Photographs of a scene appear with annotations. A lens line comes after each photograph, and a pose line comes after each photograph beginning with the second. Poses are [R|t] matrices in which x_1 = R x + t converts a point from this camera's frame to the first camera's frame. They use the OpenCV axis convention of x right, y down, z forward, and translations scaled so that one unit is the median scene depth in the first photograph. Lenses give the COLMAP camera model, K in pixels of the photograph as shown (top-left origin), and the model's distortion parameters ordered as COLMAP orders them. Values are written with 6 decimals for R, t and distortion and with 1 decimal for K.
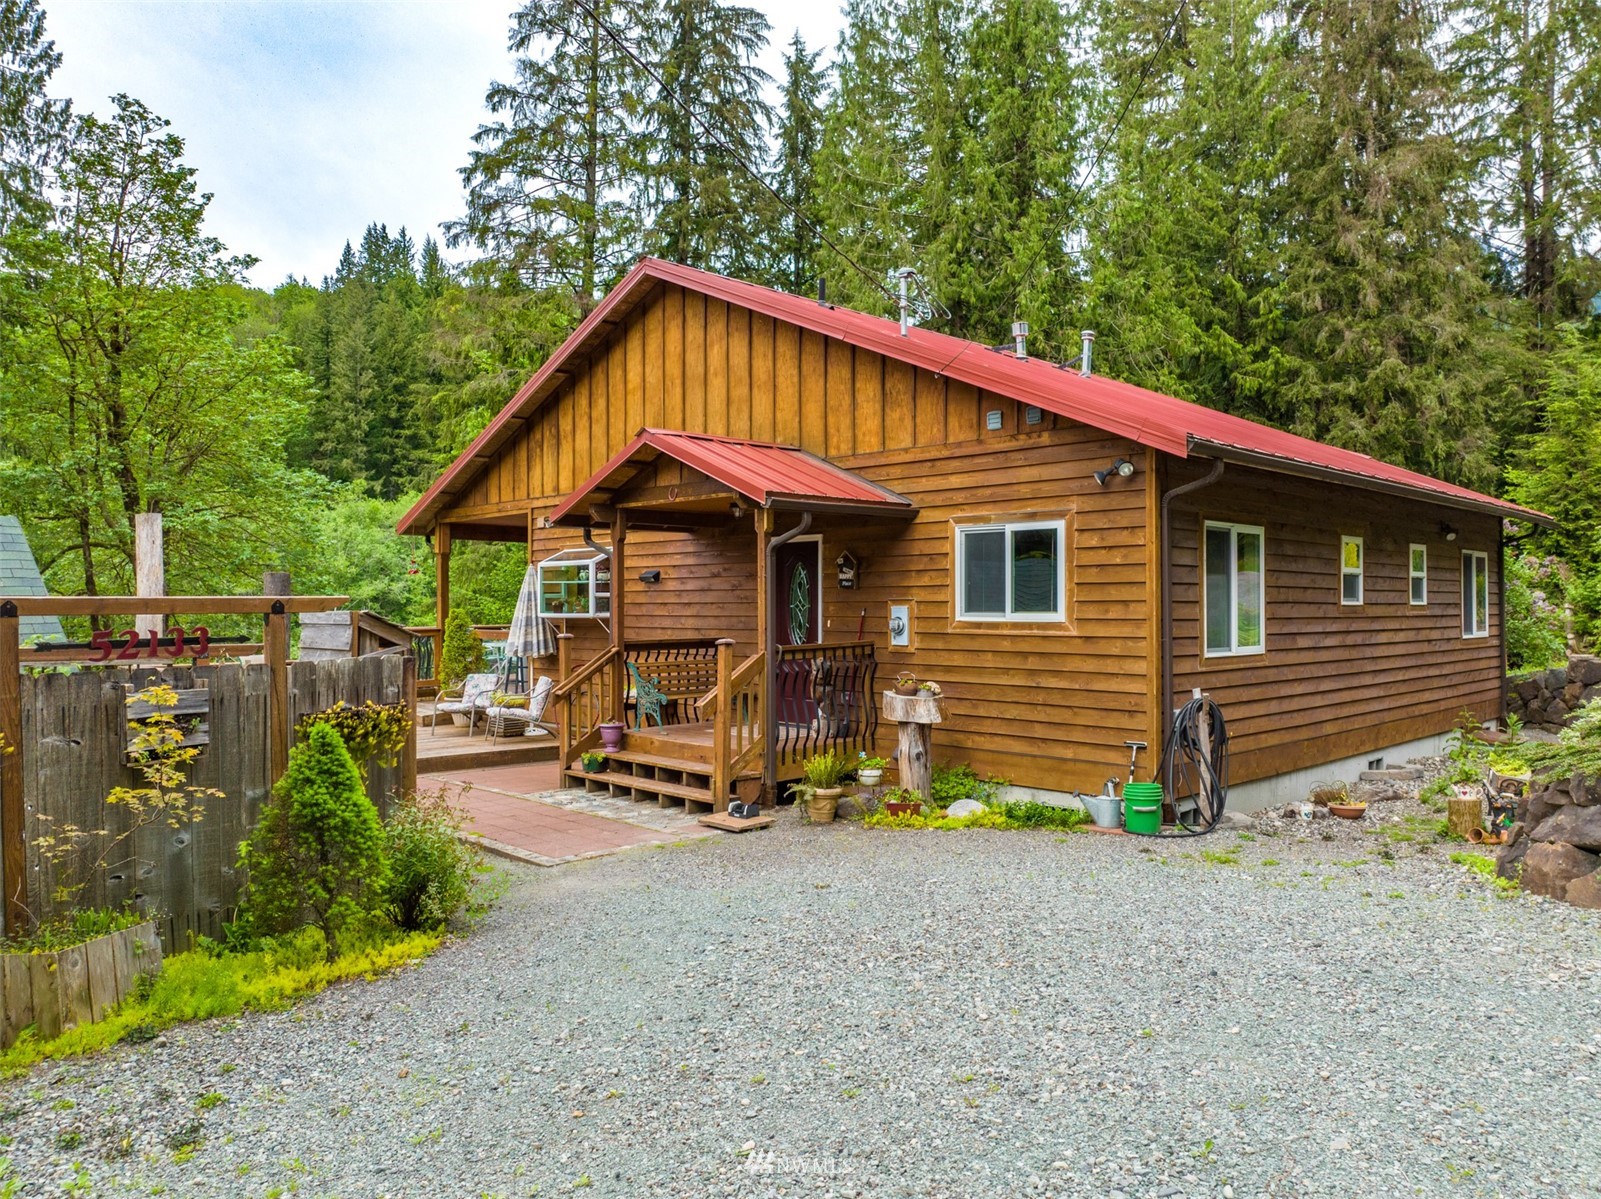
lens RADIAL K [[1129.4, 0, 800.5], [0, 1129.4, 599.5], [0, 0, 1]] dist [-0.056711, -0.000909]
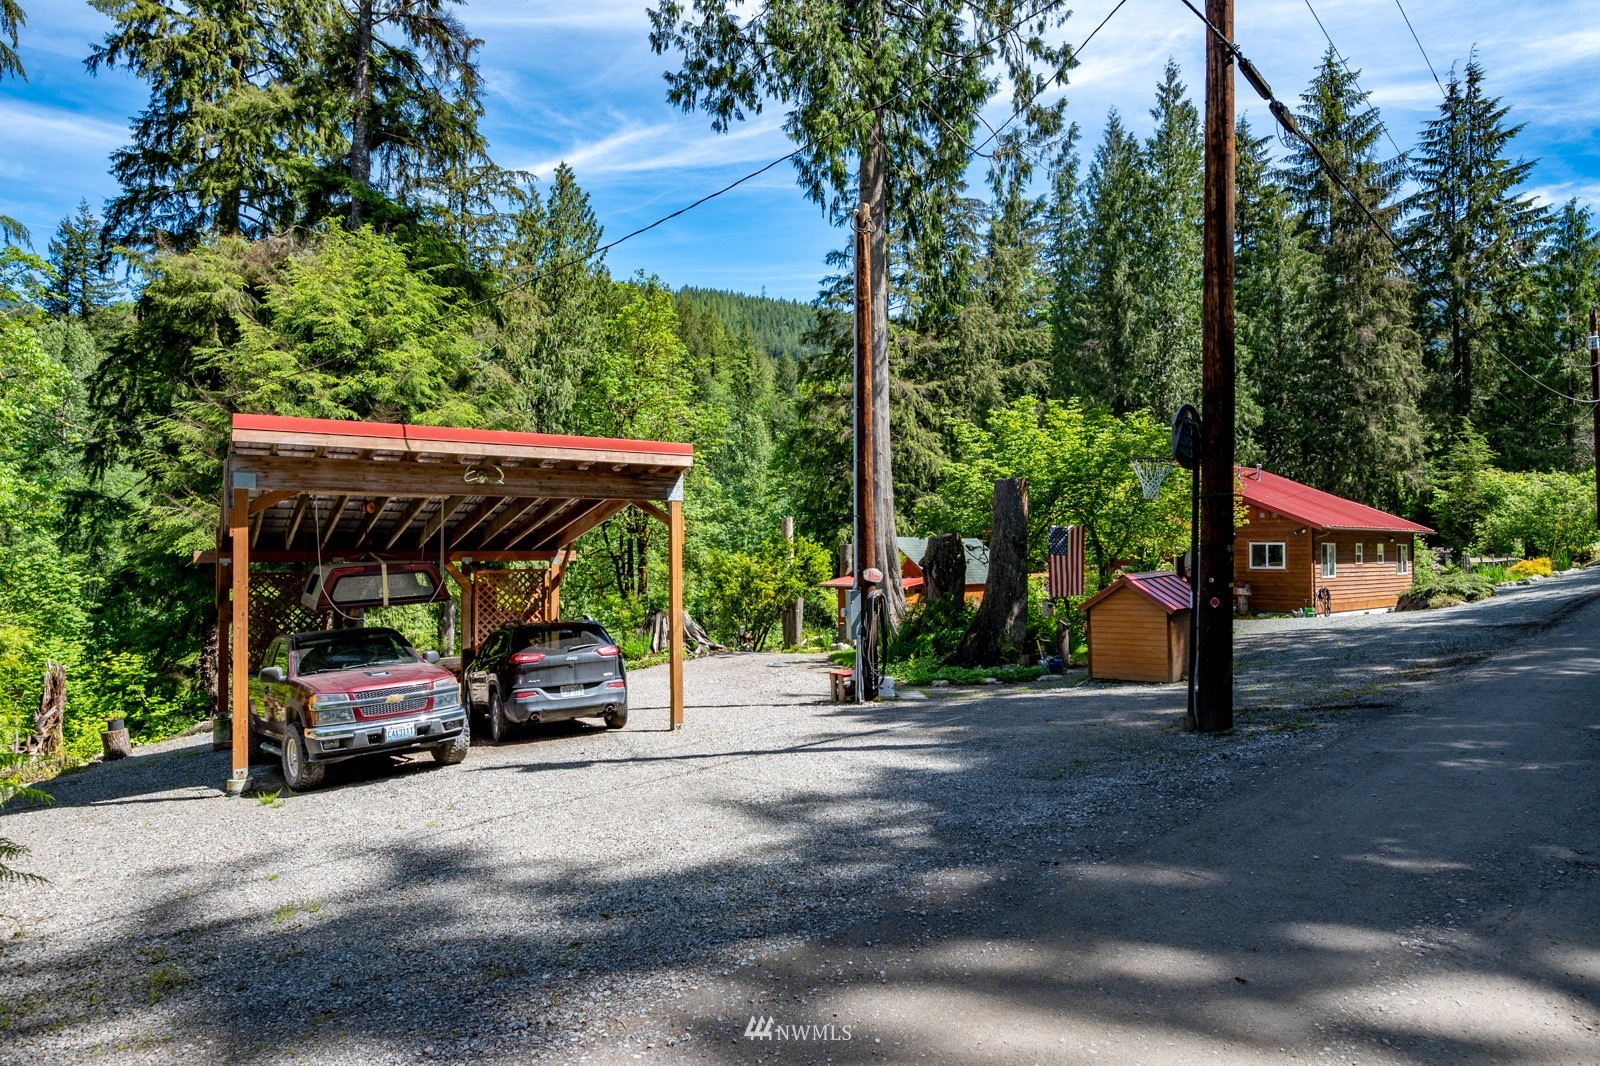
lens RADIAL K [[993.2, 0, 806.8], [0, 993.2, 539.9], [0, 0, 1]] dist [0.027372, 0.000376]
pose [[0.999791, -0.005972, -0.019571, -0.337011], [0.005965, 0.999982, -0.000374, -0.021981], [0.019573, 0.000257, 0.999808, -0.623411]]
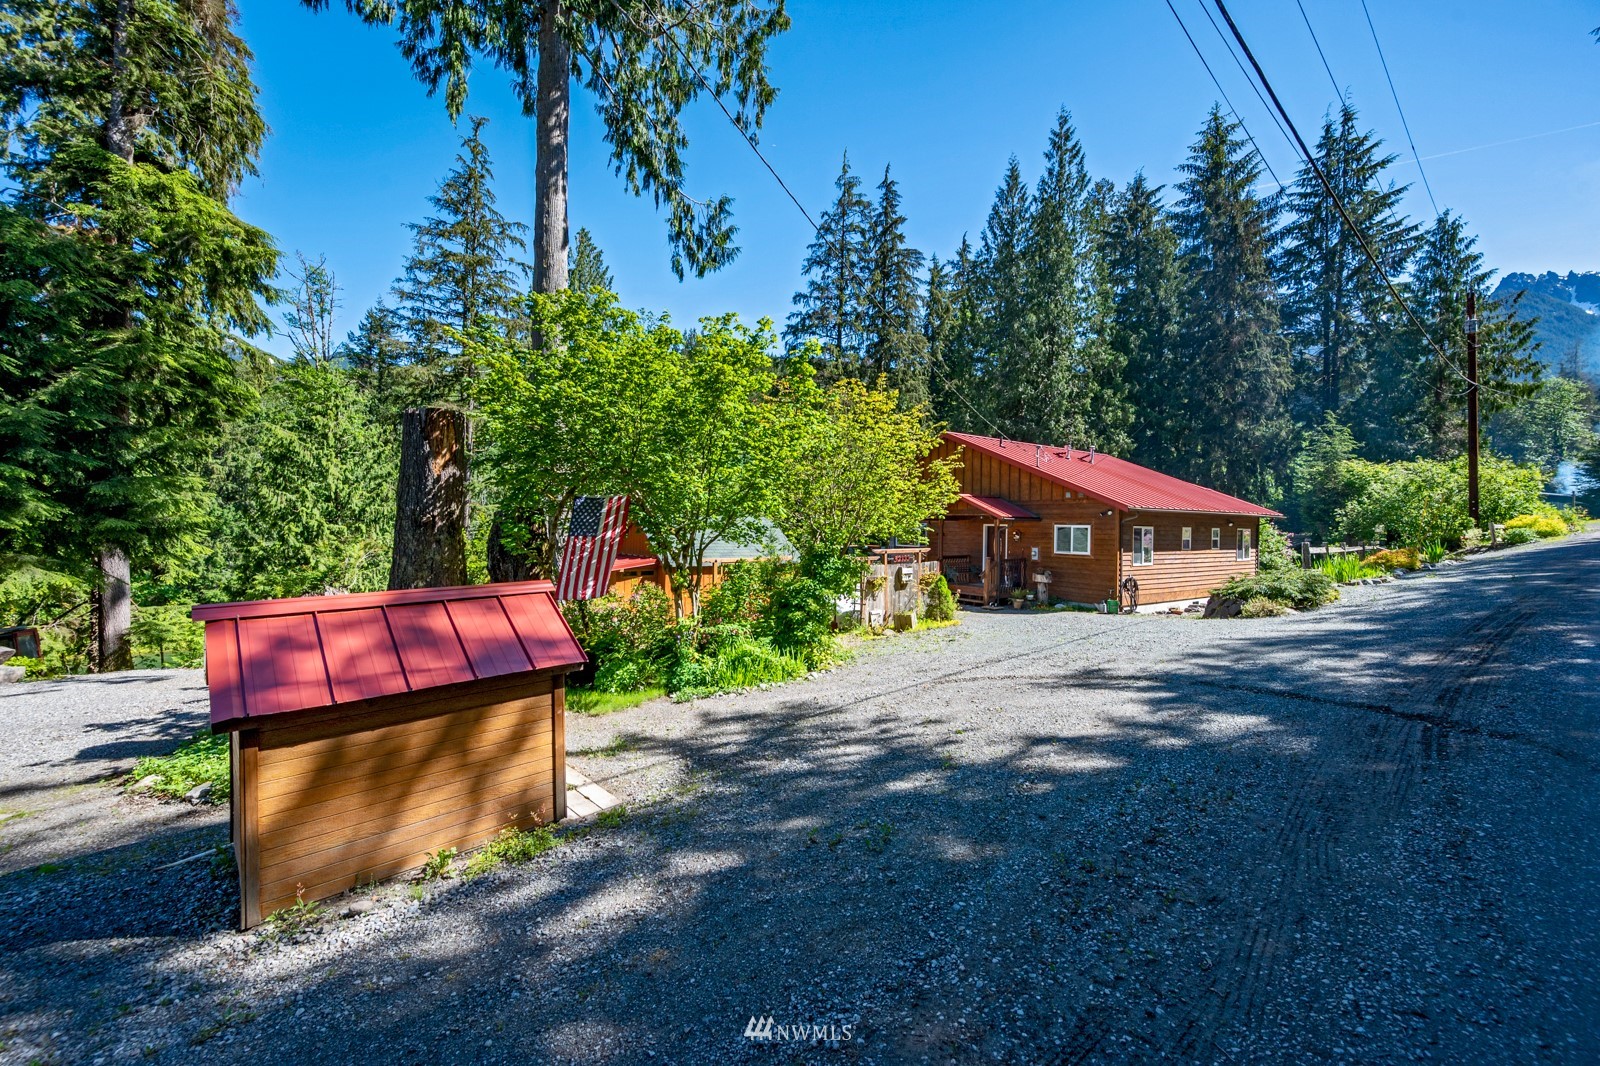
lens RADIAL K [[624.2, 0, 800.0], [0, 624.2, 533.0], [0, 0, 1]] dist [0.001155, 0.000107]
pose [[0.988034, 0.010660, -0.153870, -0.087792], [-0.007533, 0.999753, 0.020887, -0.019914], [0.154055, -0.019478, 0.987870, -0.259773]]
